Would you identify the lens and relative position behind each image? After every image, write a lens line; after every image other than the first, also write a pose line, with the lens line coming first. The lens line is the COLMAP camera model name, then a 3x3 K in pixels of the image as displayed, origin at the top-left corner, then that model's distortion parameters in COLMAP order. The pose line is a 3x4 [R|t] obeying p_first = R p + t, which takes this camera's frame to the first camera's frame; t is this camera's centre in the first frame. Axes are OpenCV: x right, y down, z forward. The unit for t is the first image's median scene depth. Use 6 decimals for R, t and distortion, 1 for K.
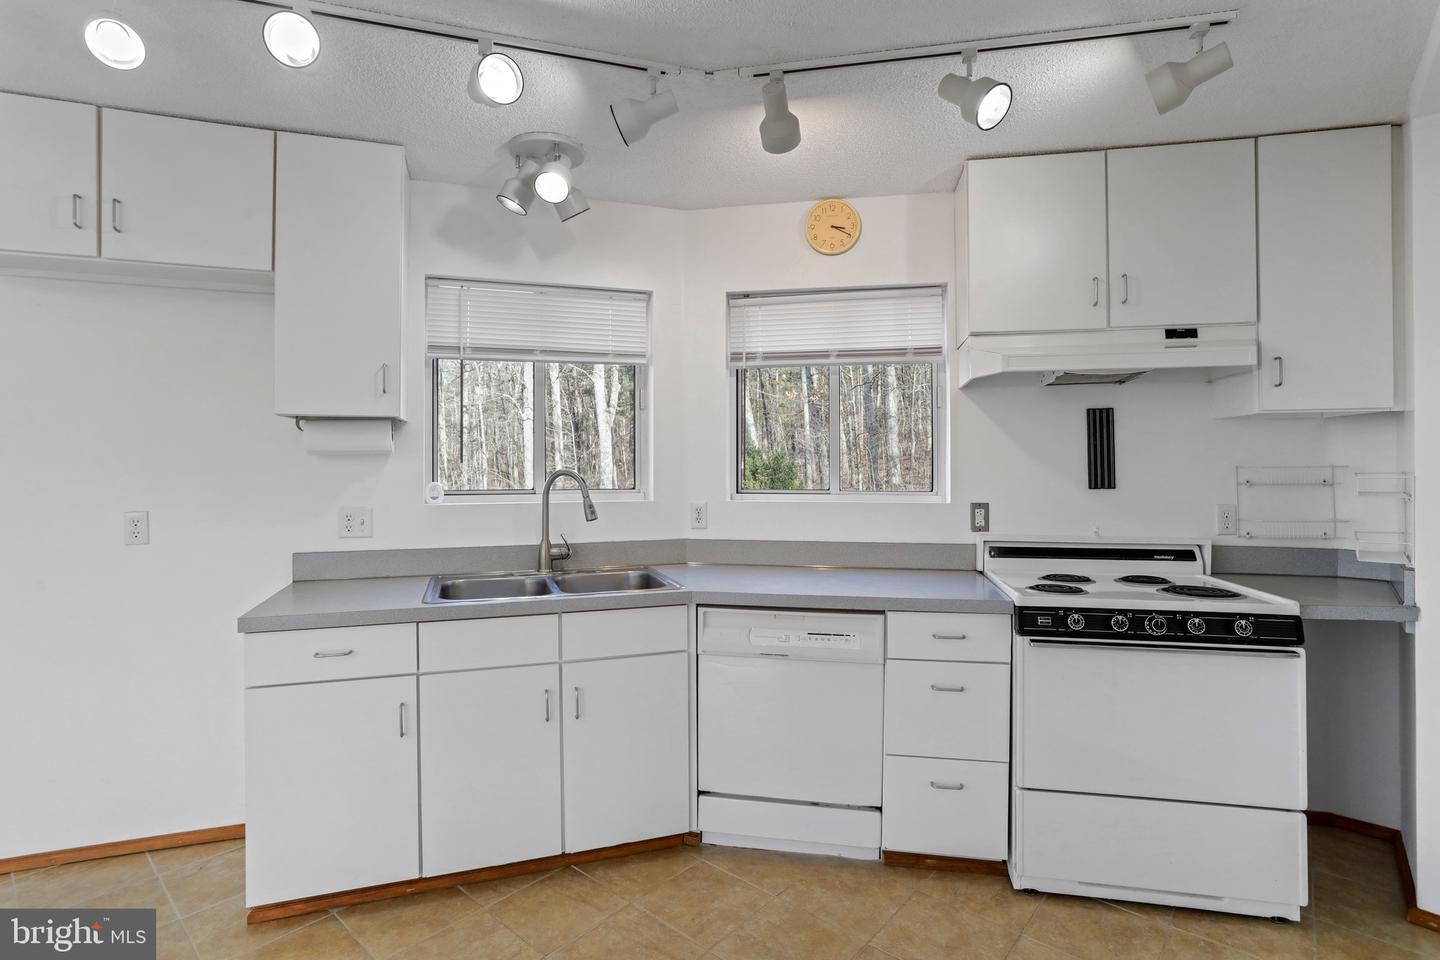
lens RADIAL K [[708.6, 0, 707.9], [0, 708.6, 466.7], [0, 0, 1]] dist [-0.055984, 0.028778]
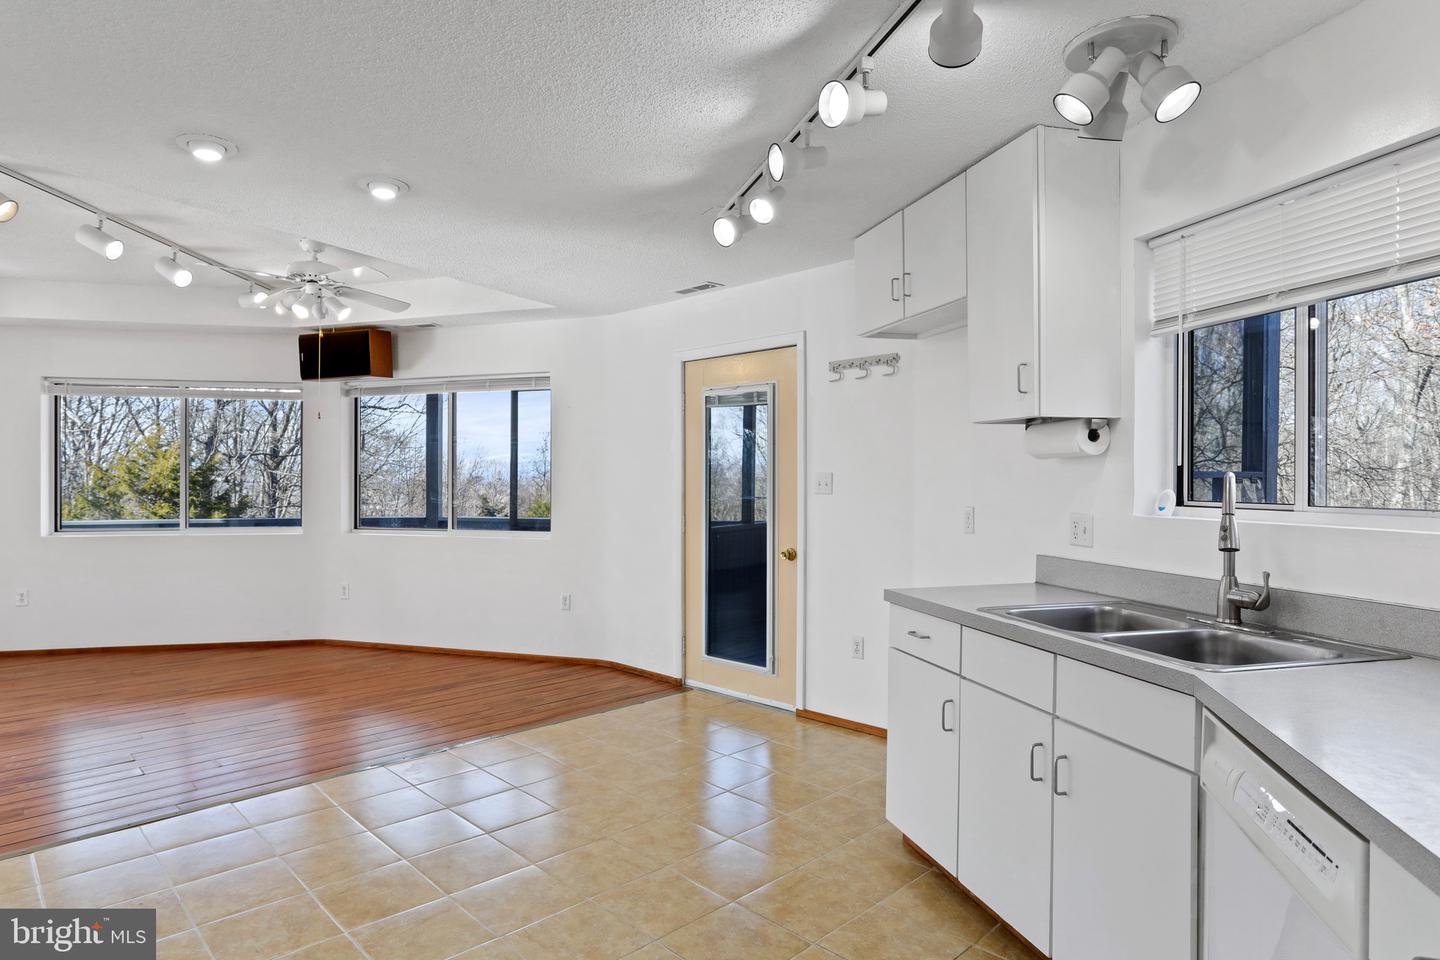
lens RADIAL K [[830.3, 0, 674.9], [0, 830.3, 480.2], [0, 0, 1]] dist [0.000119, -0.000009]
pose [[-0.112805, 0.007028, -0.993592, 0.717484], [0.001885, 0.999975, 0.006859, 0.005376], [0.993615, -0.001099, -0.112816, 0.640904]]
